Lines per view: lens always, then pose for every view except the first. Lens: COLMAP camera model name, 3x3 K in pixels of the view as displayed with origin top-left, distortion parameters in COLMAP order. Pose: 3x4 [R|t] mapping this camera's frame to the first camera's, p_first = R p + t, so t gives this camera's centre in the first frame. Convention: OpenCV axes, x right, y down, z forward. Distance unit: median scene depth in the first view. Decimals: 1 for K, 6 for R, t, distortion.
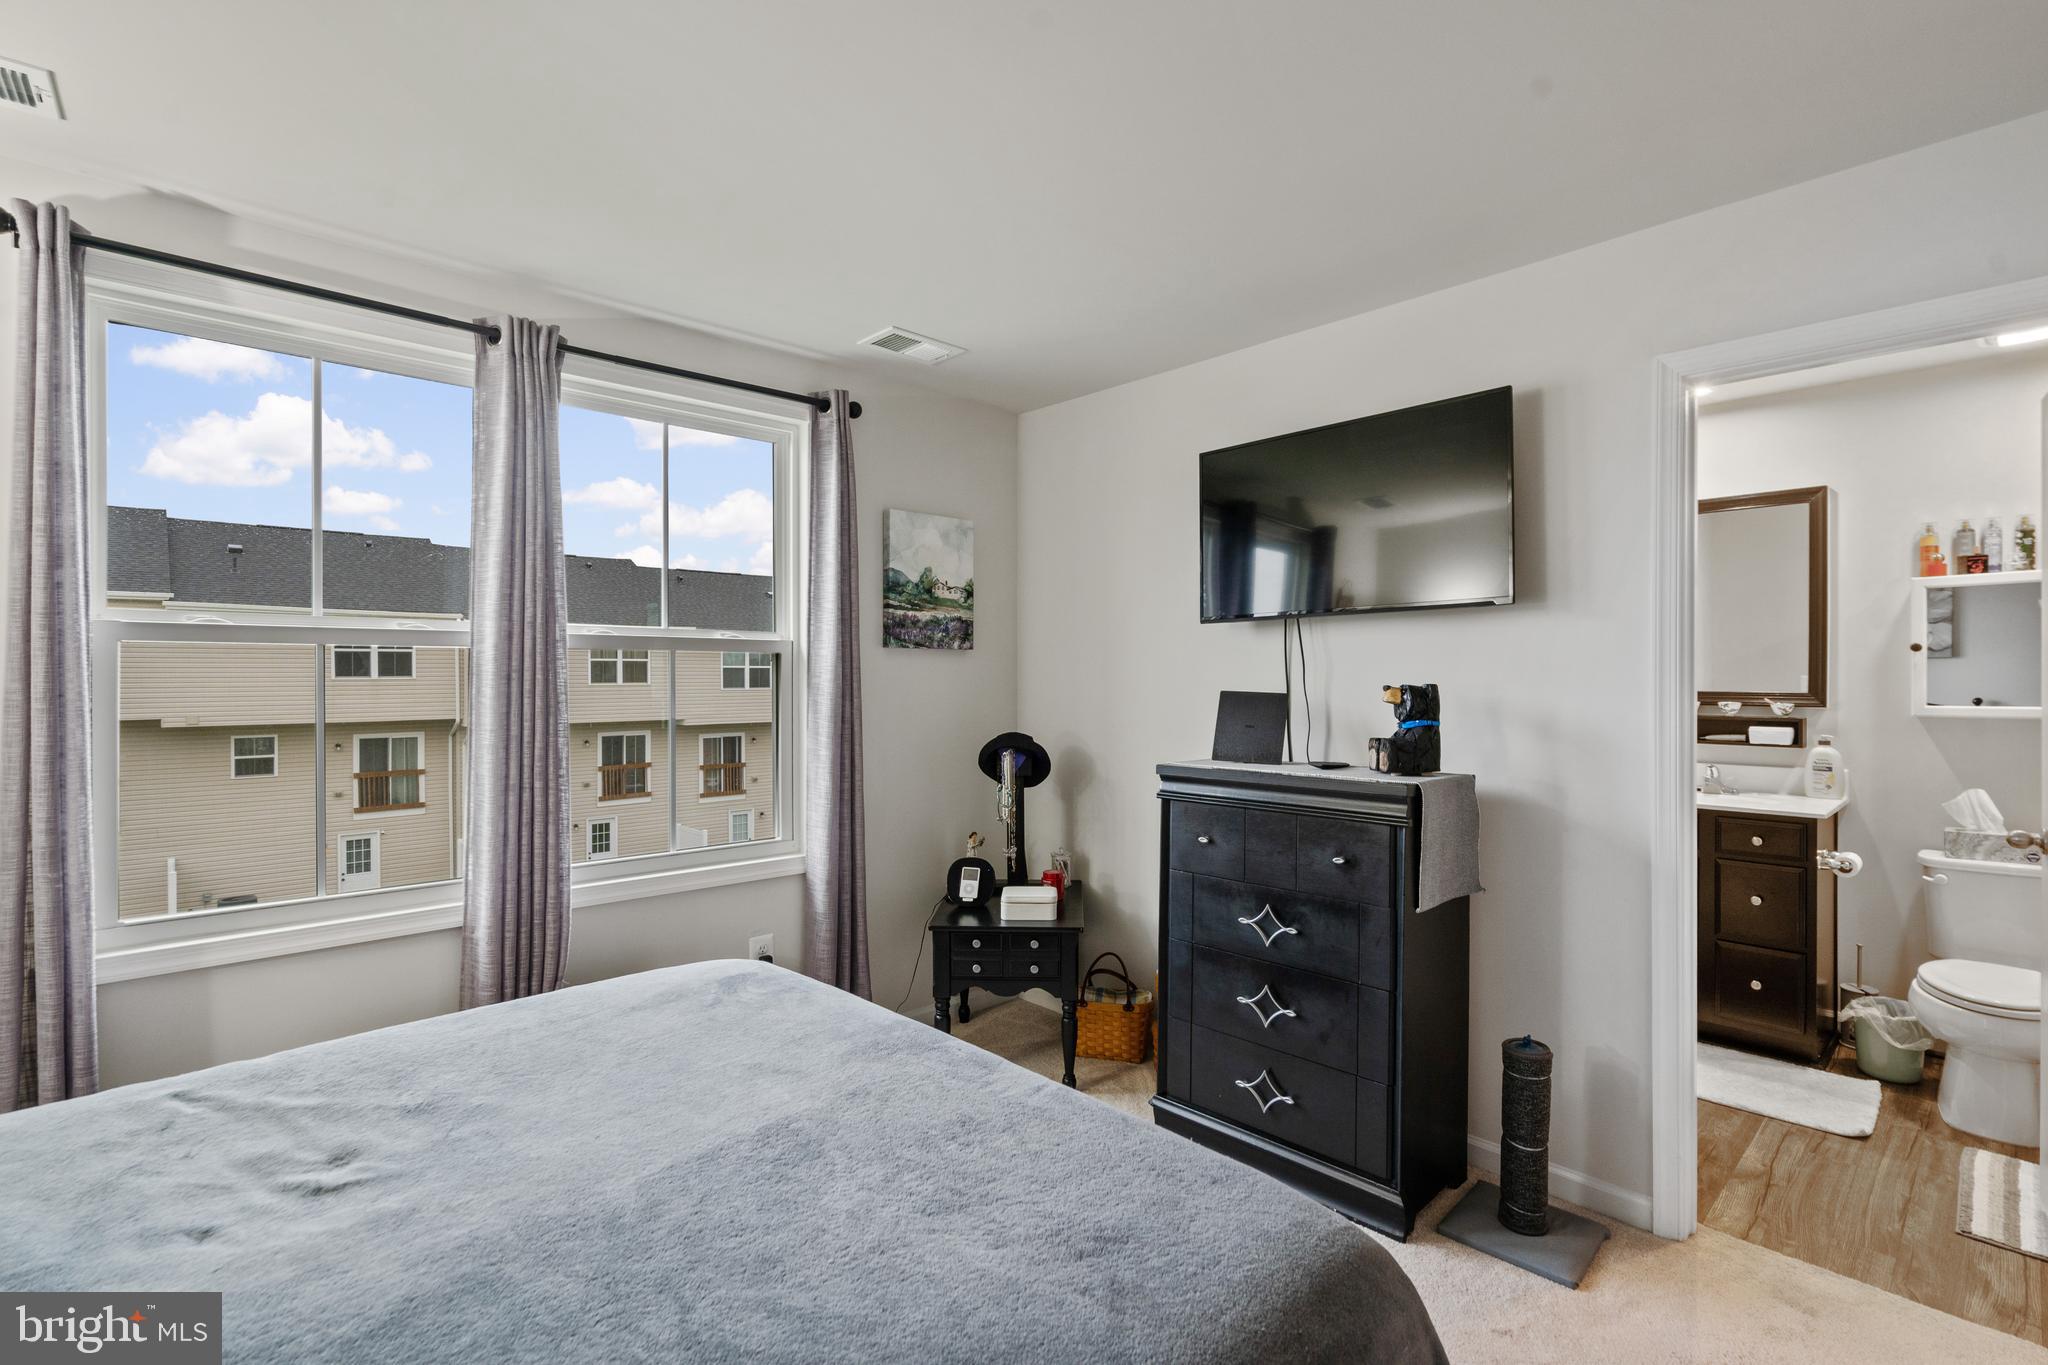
lens RADIAL K [[904.7, 0, 1024.0], [0, 904.7, 682.5], [0, 0, 1]] dist [-0.000720, 0.000076]
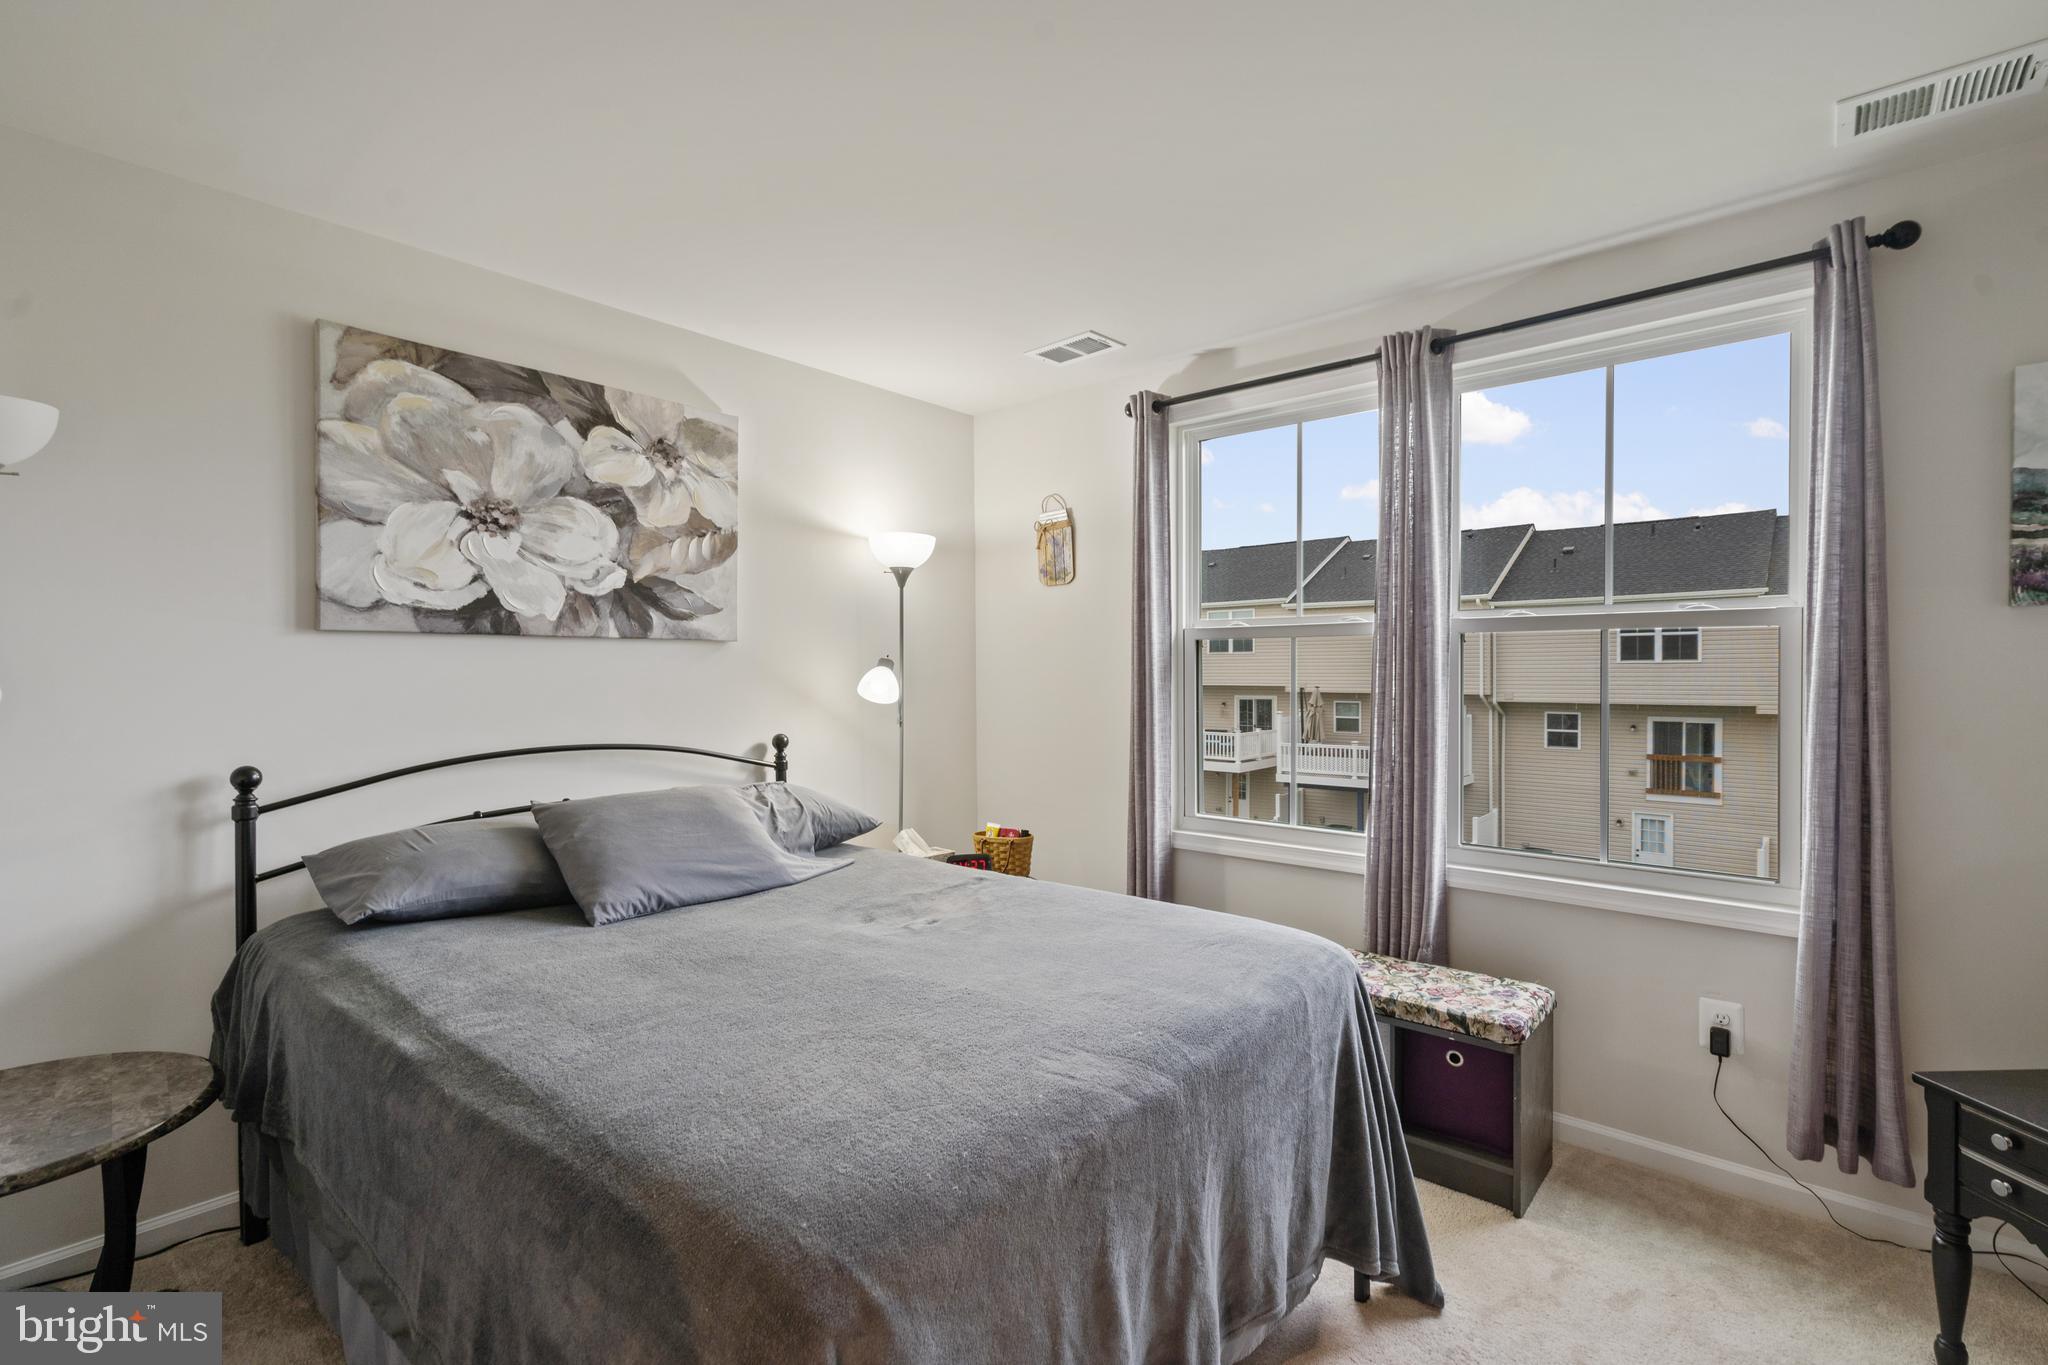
lens RADIAL K [[935.7, 0, 1021.2], [0, 935.7, 687.4], [0, 0, 1]] dist [-0.000135, 0.000698]
pose [[0.119191, 0.020379, -0.992662, 0.240110], [-0.004536, 0.999790, 0.019981, 0.006495], [0.992861, 0.002121, 0.119259, 0.174115]]
